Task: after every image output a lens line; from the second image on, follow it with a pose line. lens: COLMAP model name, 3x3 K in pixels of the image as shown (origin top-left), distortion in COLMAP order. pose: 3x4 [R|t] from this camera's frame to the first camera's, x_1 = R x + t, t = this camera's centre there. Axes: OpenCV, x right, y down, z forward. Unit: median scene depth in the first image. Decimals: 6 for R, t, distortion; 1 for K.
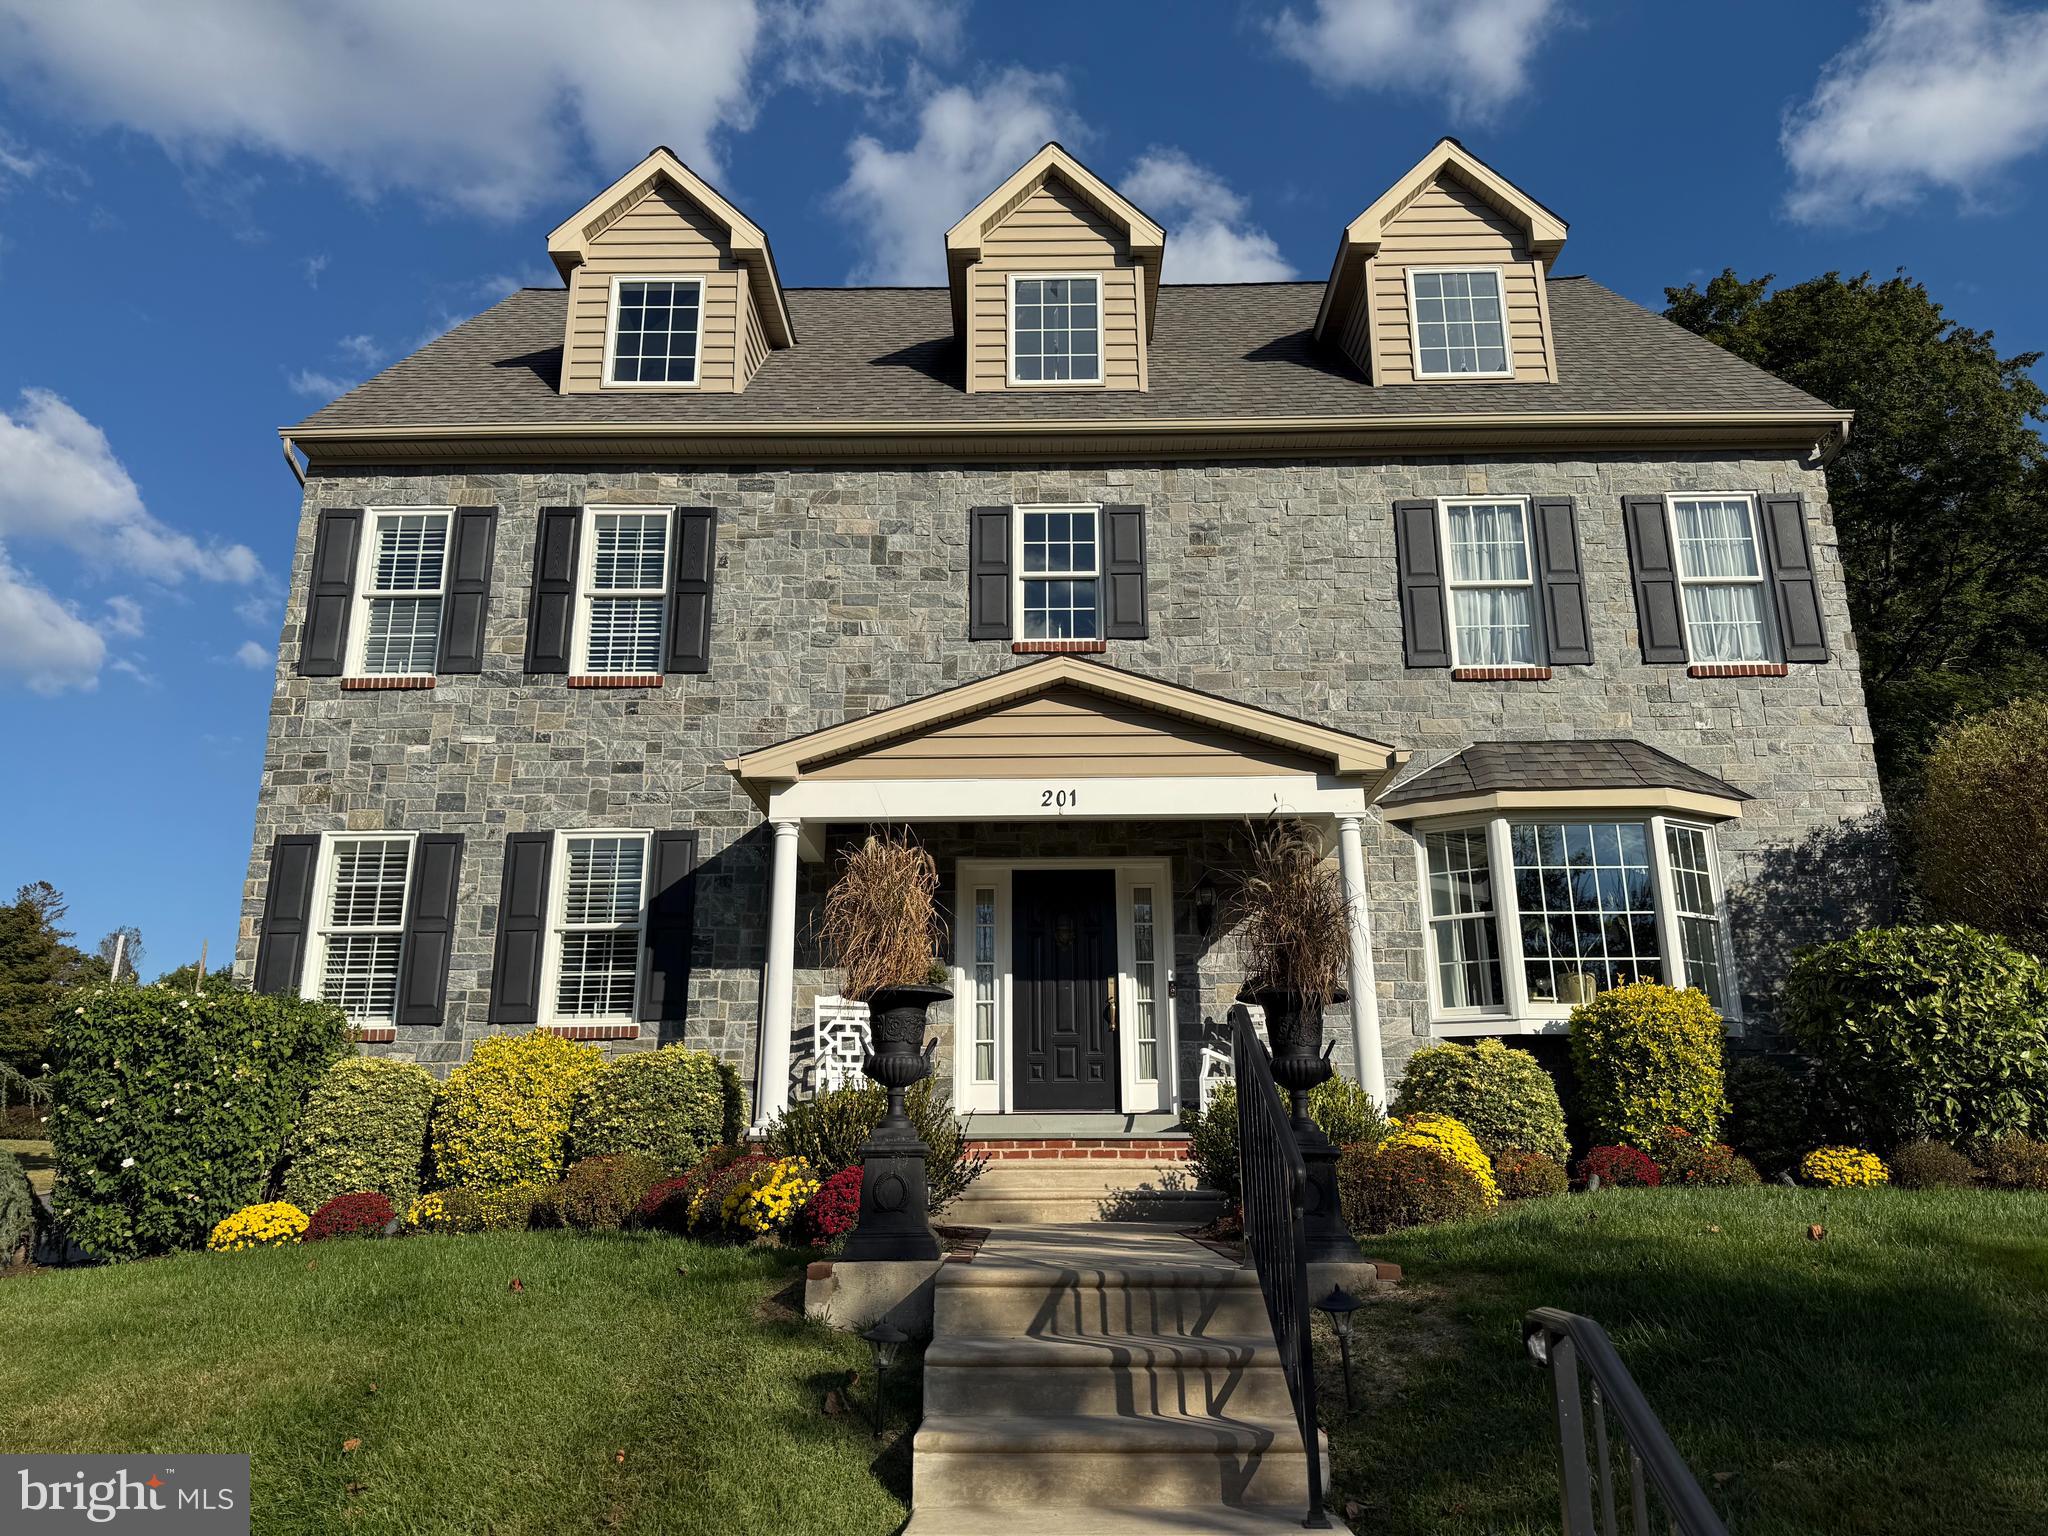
lens RADIAL K [[1447.7, 0, 1017.9], [0, 1447.7, 760.7], [0, 0, 1]] dist [0.086630, -0.175849]
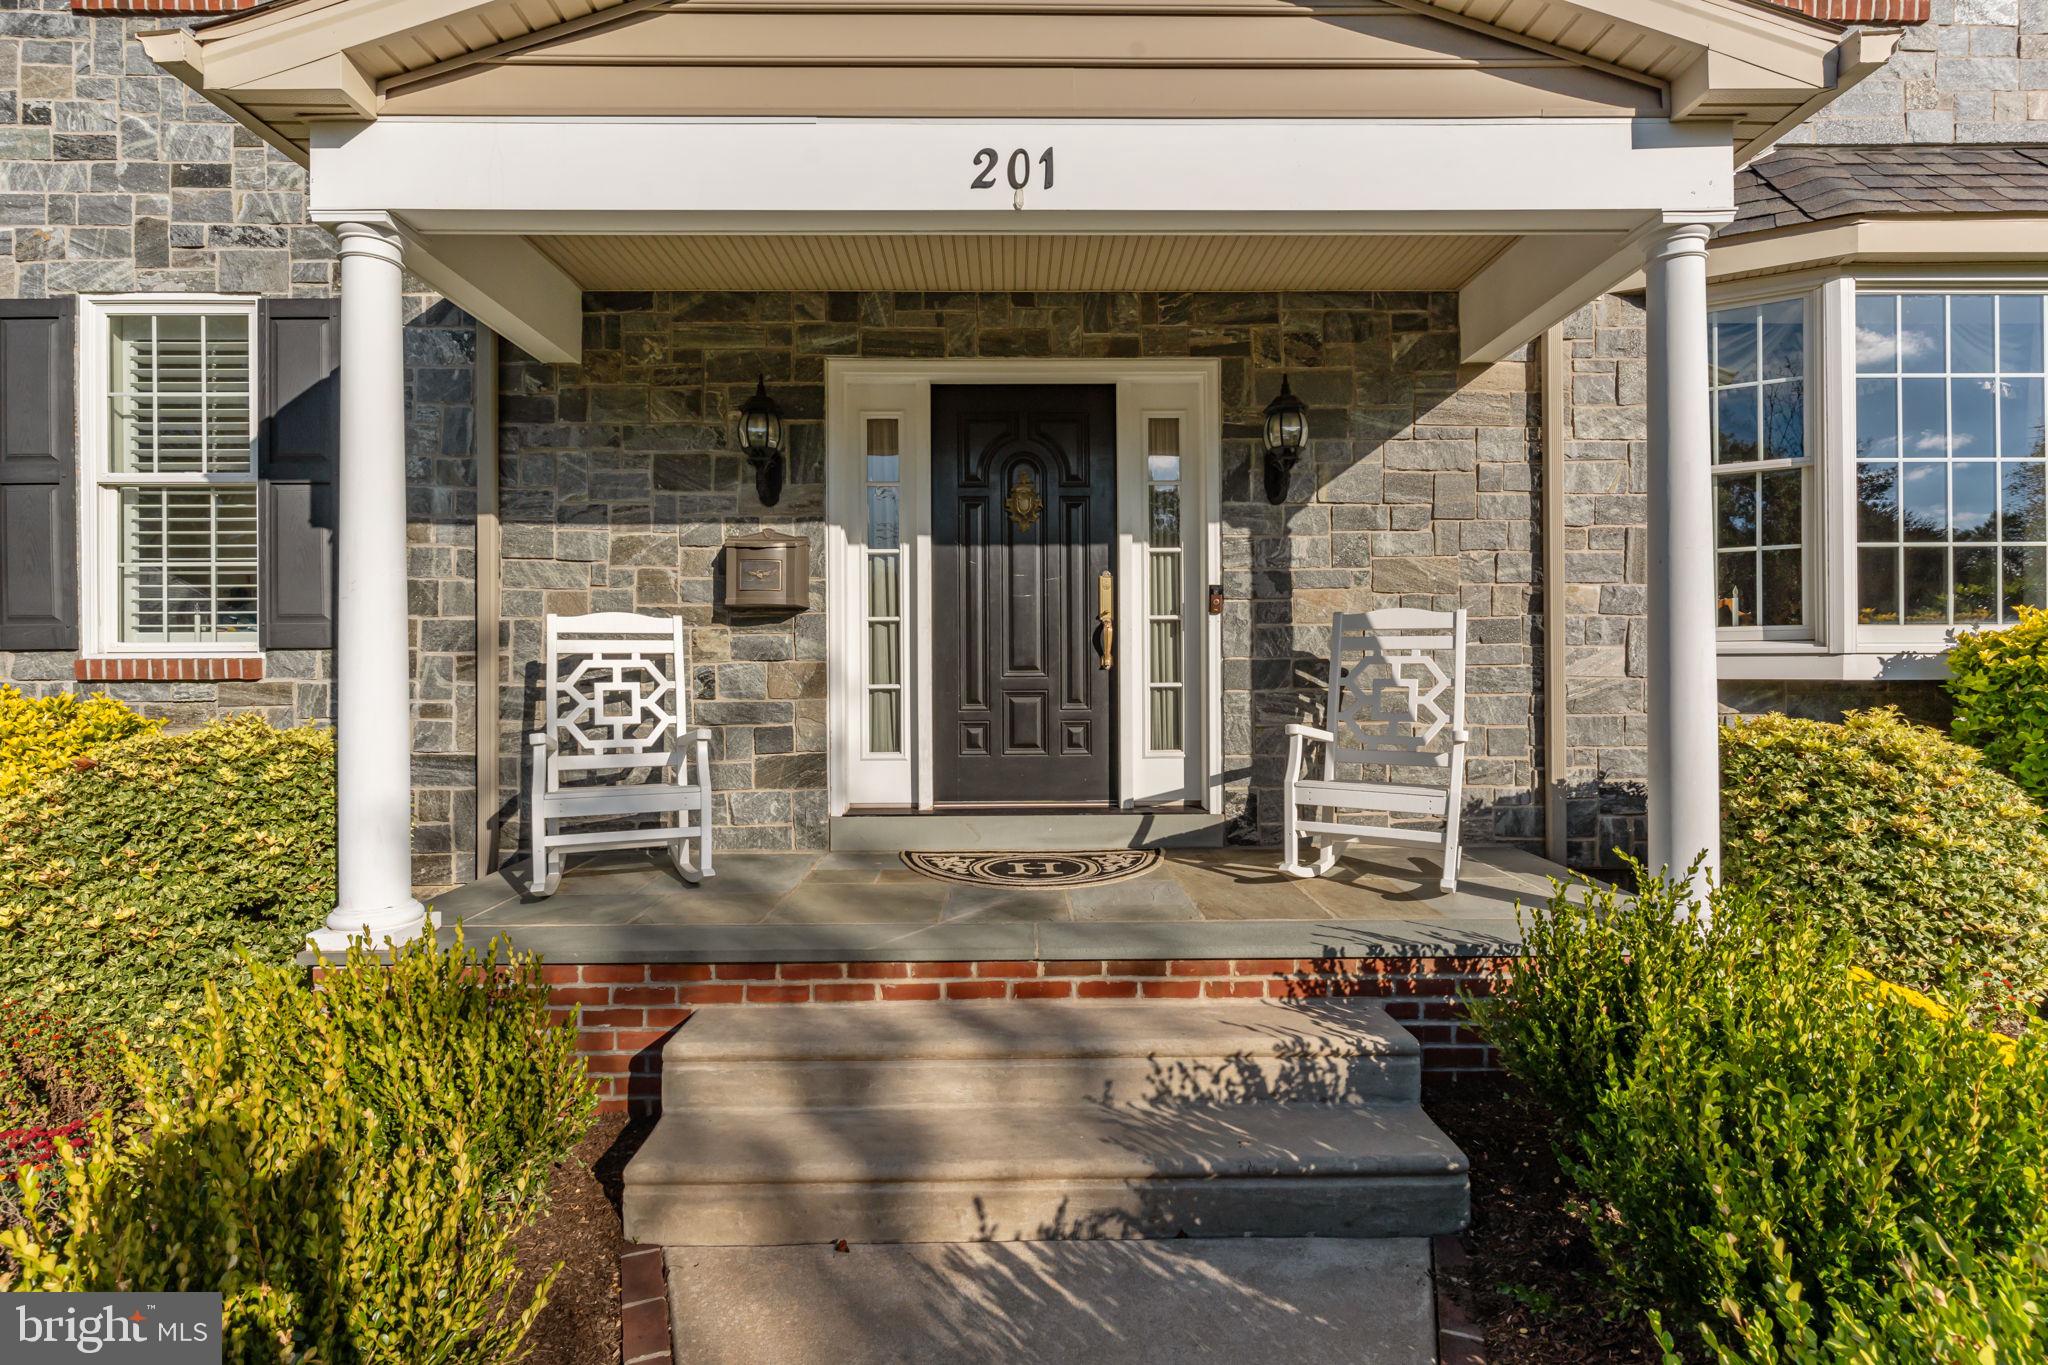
lens RADIAL K [[941.0, 0, 1027.3], [0, 941.0, 664.1], [0, 0, 1]] dist [0.017541, 0.000017]
pose [[0.999363, -0.001792, 0.035634, 0.019772], [-0.008430, 0.958605, 0.284613, 0.074889], [-0.034669, -0.284732, 0.957980, 0.618211]]
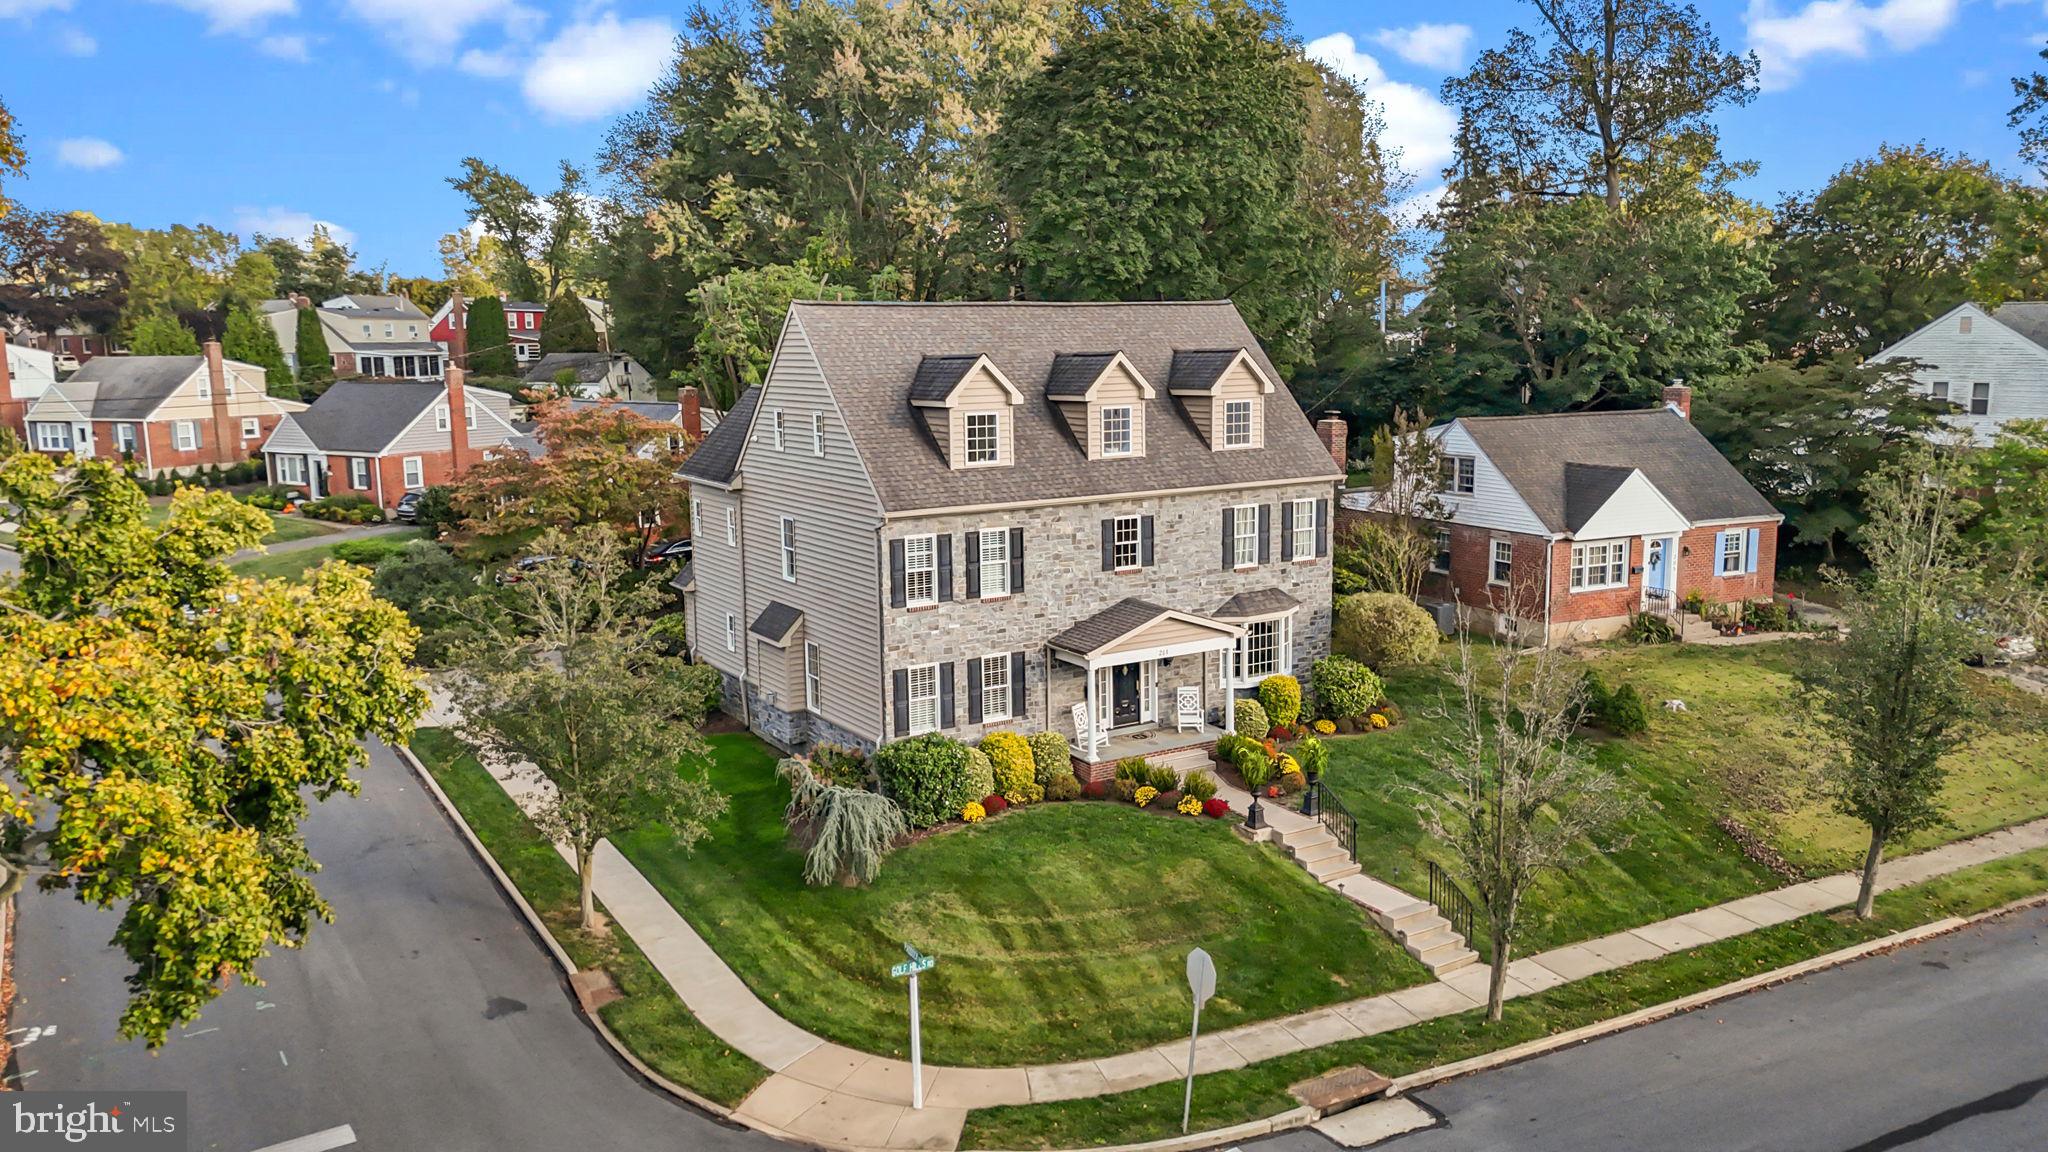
lens RADIAL K [[1512.9, 0, 1035.4], [0, 1512.9, 574.7], [0, 0, 1]] dist [0.046549, -0.000989]
pose [[0.835780, -0.094387, 0.540891, -1.805156], [-0.146628, 0.910968, 0.385535, -1.242027], [-0.529125, -0.401532, 0.747529, -1.174099]]
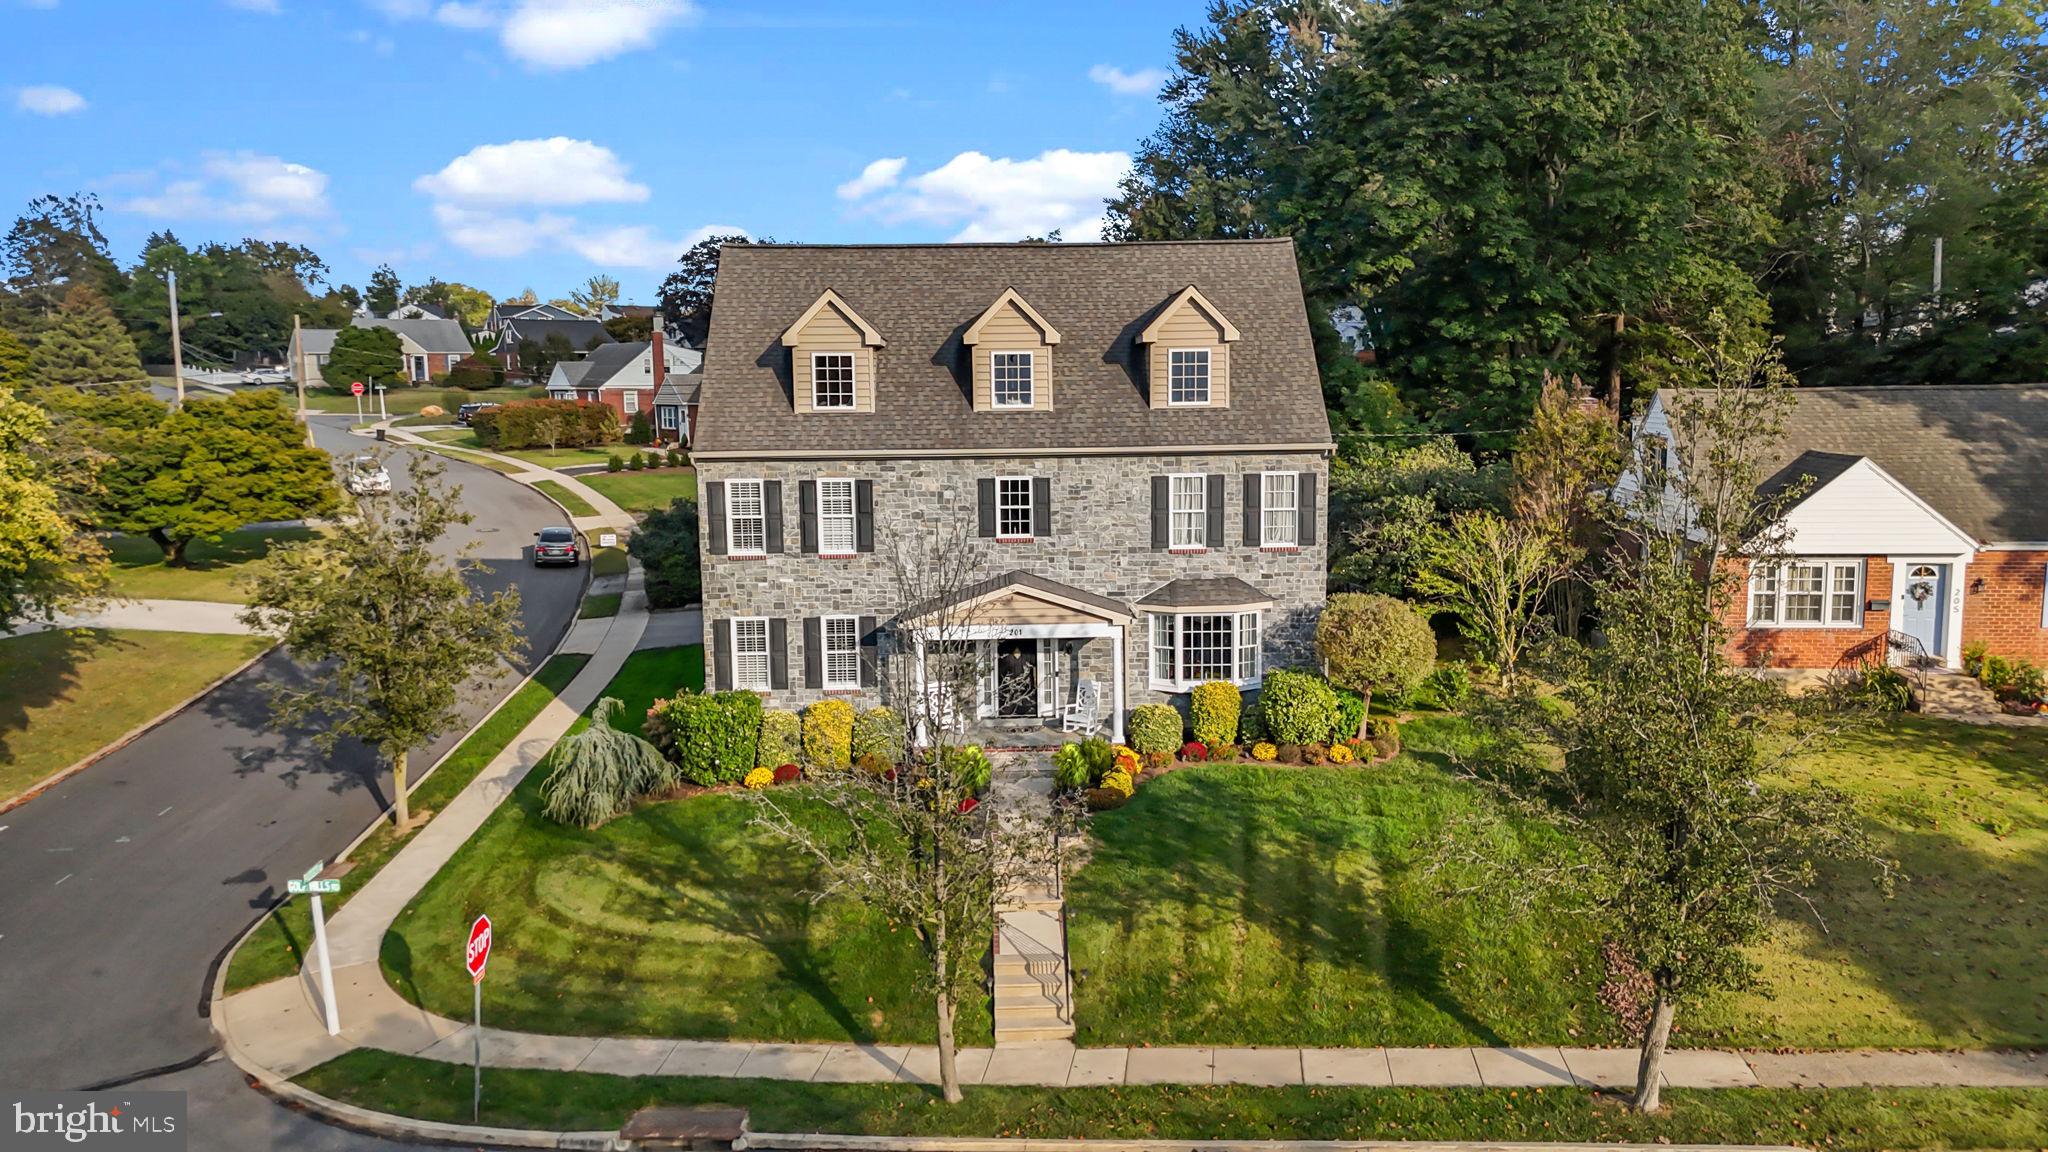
lens RADIAL K [[1512.9, 0, 1035.4], [0, 1512.9, 574.7], [0, 0, 1]] dist [0.046549, -0.000989]
pose [[0.999005, -0.014871, 0.042036, -0.048777], [-0.003695, 0.911891, 0.410416, -1.140241], [-0.044435, -0.410163, 0.910929, -1.458874]]
